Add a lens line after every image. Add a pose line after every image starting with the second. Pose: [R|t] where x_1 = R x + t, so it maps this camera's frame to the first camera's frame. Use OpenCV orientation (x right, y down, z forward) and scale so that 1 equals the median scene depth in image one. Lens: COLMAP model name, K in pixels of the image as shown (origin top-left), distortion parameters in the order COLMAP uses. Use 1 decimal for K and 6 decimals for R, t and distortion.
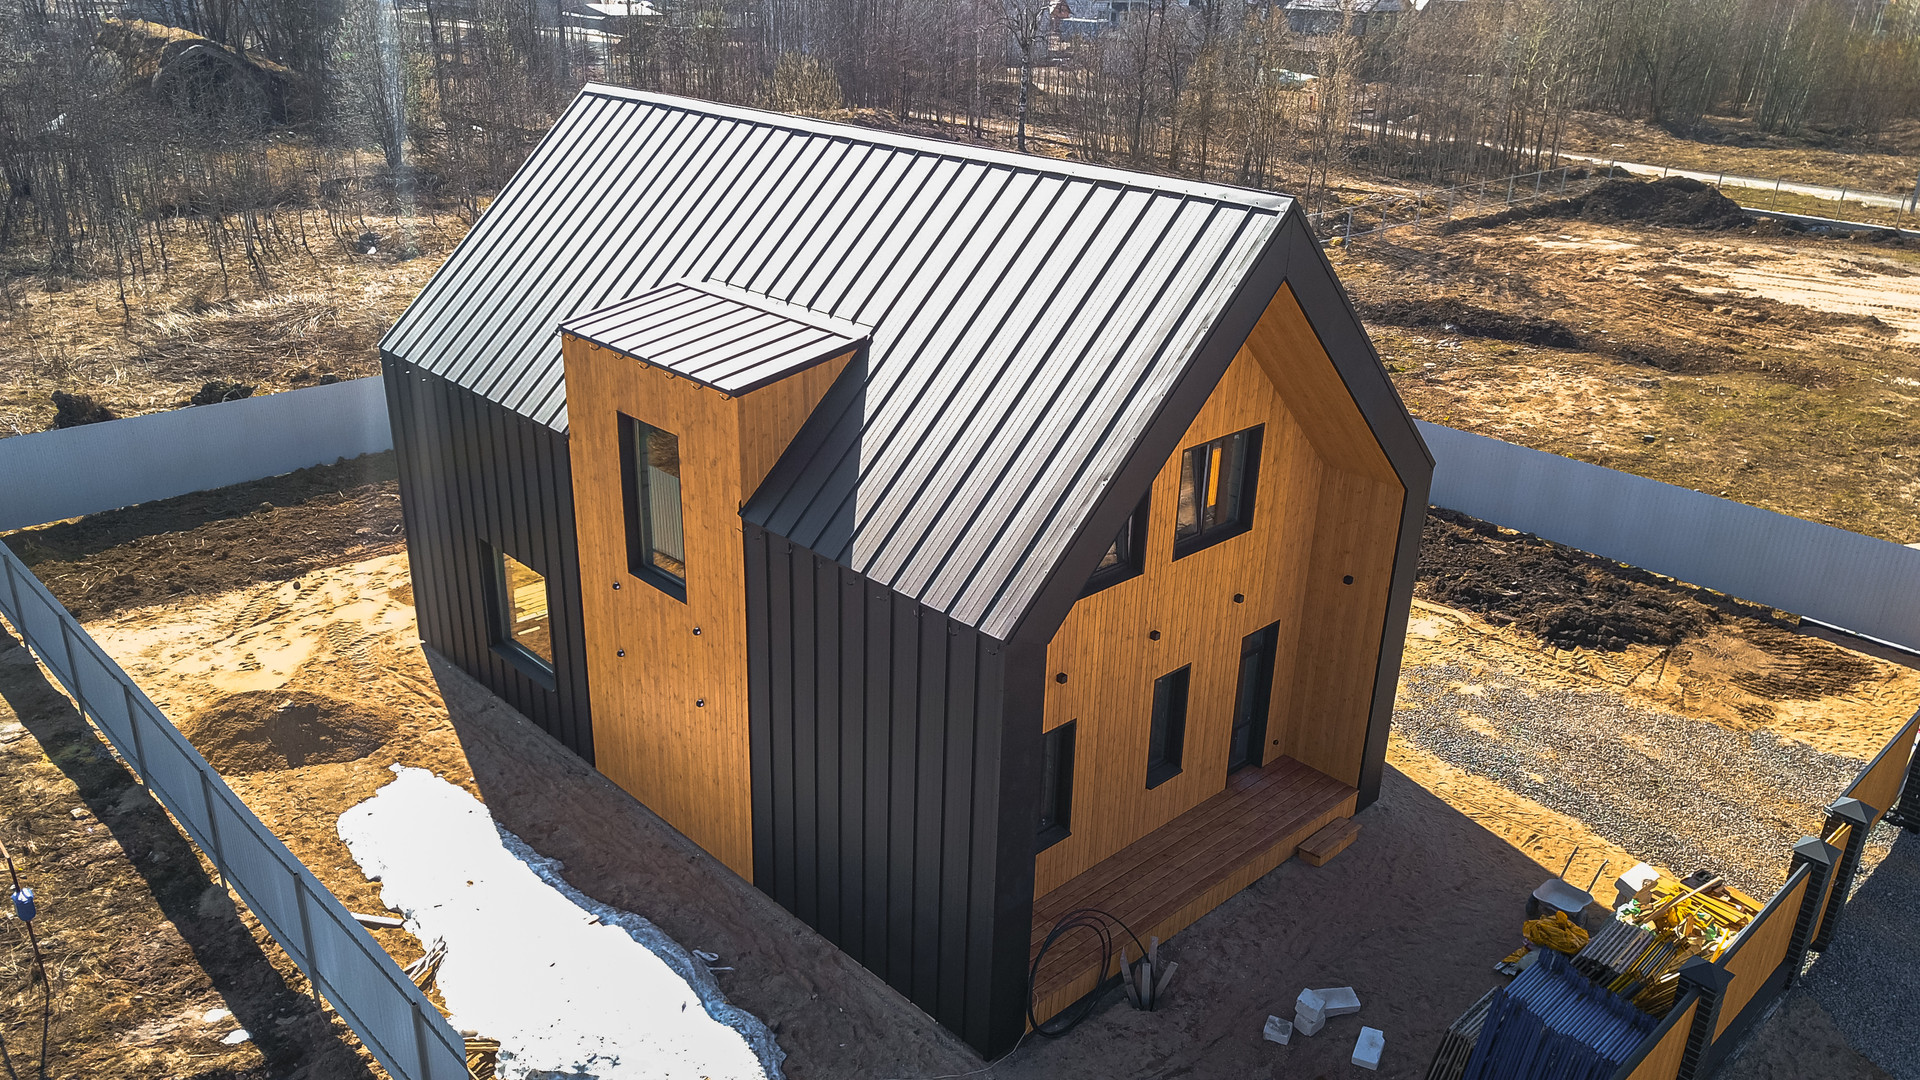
lens RADIAL K [[1453.0, 0, 957.1], [0, 1453.0, 567.7], [0, 0, 1]] dist [0.021480, 0.009508]
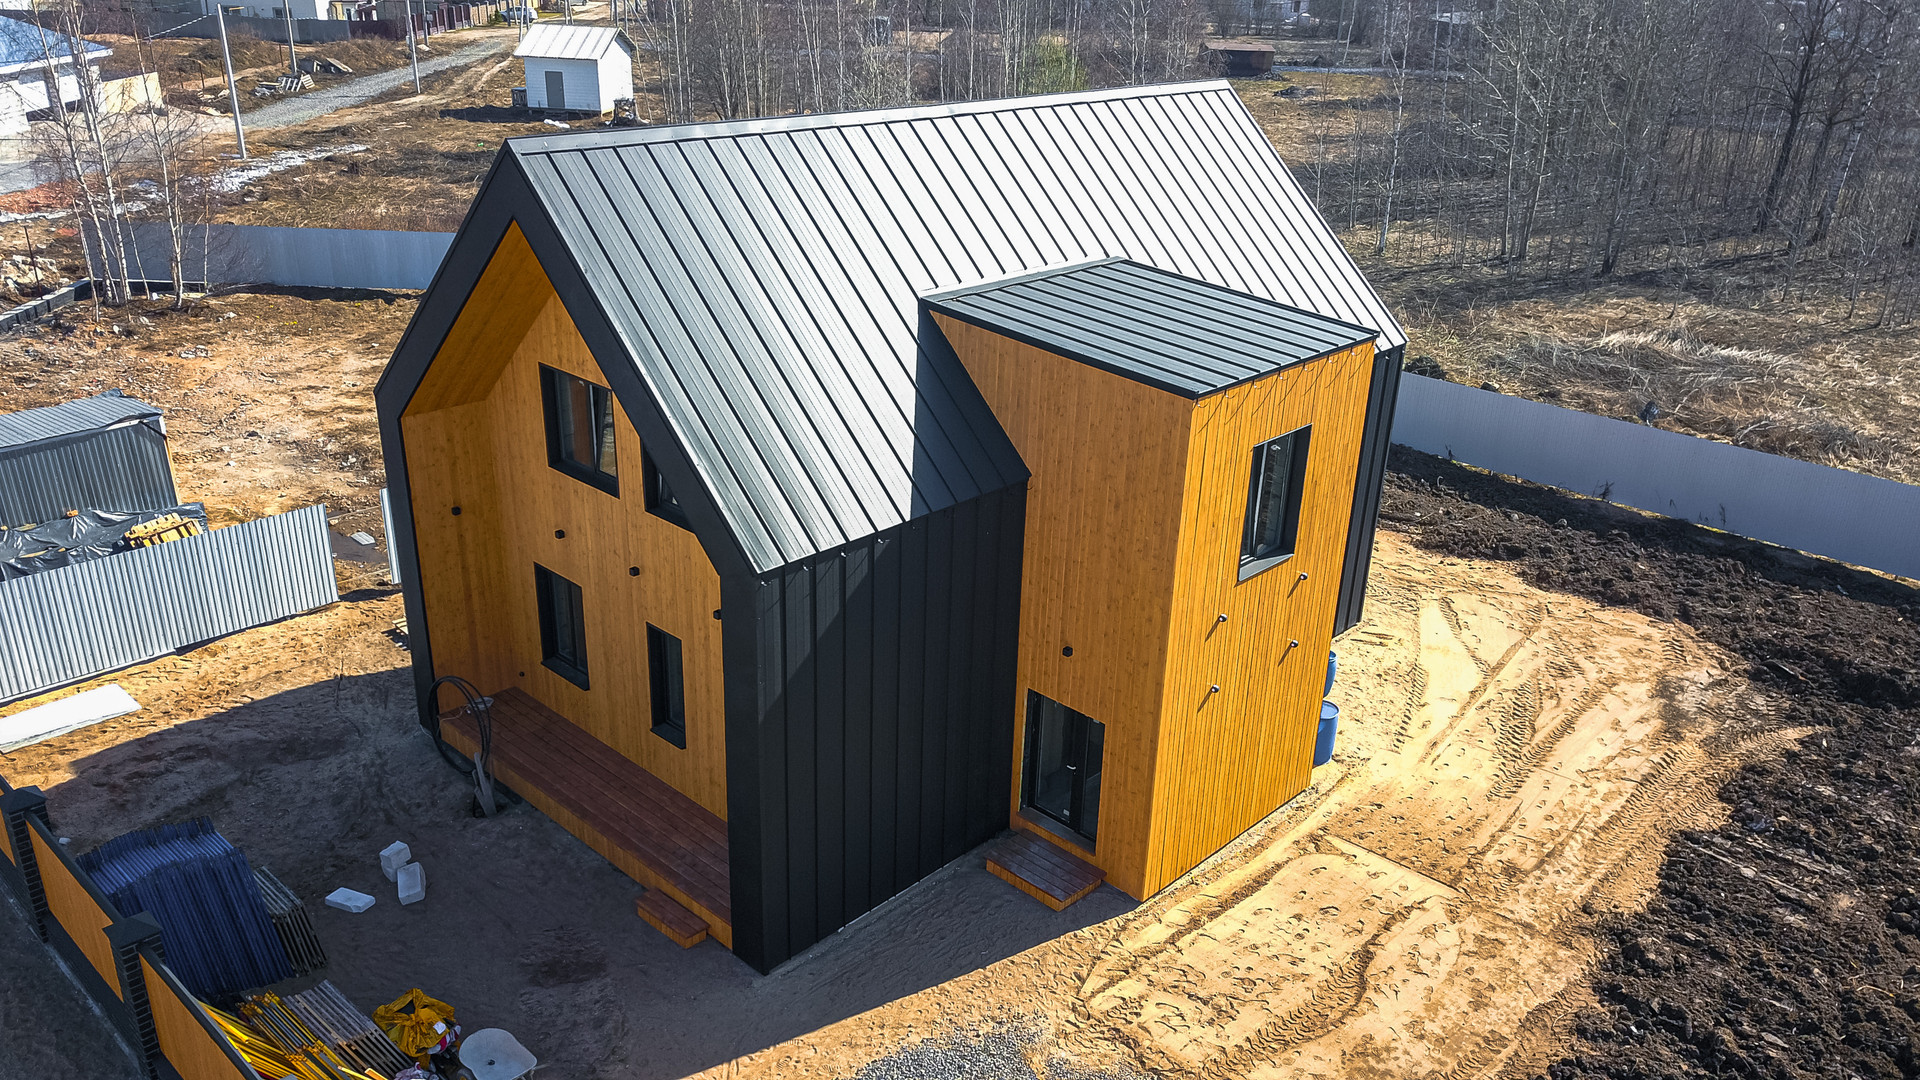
lens RADIAL K [[1453.0, 0, 957.1], [0, 1453.0, 567.7], [0, 0, 1]] dist [0.021480, 0.009508]
pose [[0.050256, 0.381495, -0.923004, 0.919445], [-0.423686, 0.845035, 0.326200, -0.326250], [0.904414, 0.374670, 0.204102, 0.827532]]
